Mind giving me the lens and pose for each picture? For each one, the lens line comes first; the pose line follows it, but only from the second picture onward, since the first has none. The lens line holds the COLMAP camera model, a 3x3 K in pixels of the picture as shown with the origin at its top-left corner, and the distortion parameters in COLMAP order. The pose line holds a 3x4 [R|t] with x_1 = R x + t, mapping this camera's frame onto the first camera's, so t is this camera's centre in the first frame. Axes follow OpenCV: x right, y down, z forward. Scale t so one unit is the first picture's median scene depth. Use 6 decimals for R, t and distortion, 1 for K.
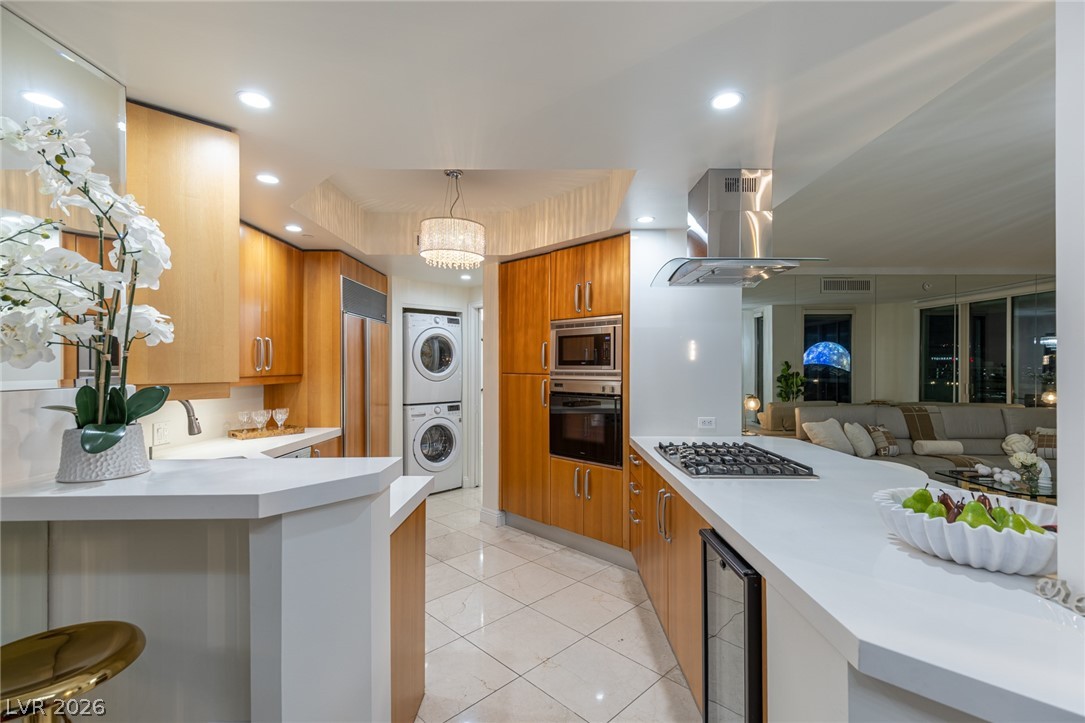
lens RADIAL K [[494.5, 0, 542.6], [0, 494.5, 361.7], [0, 0, 1]] dist [0.003204, 0.000038]
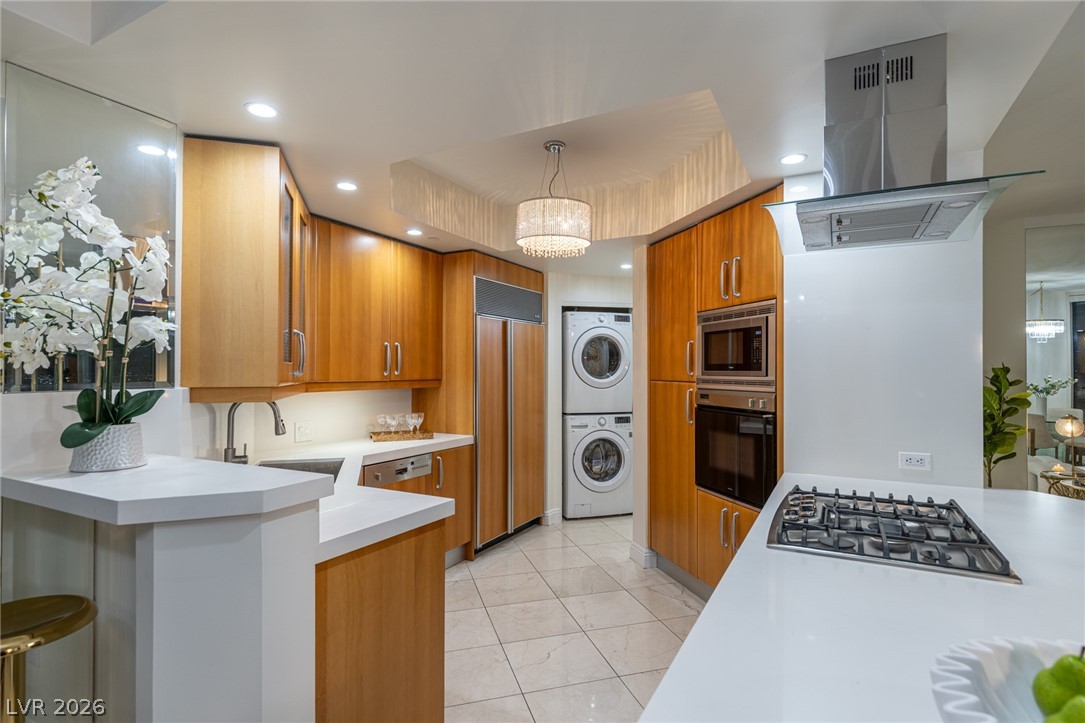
lens RADIAL K [[550.2, 0, 540.6], [0, 550.2, 362.4], [0, 0, 1]] dist [-0.002947, -0.000517]
pose [[0.878932, -0.005712, -0.476912, 0.213183], [0.002840, 0.999973, -0.006744, -0.000235], [0.476938, 0.004573, 0.878925, 0.131427]]
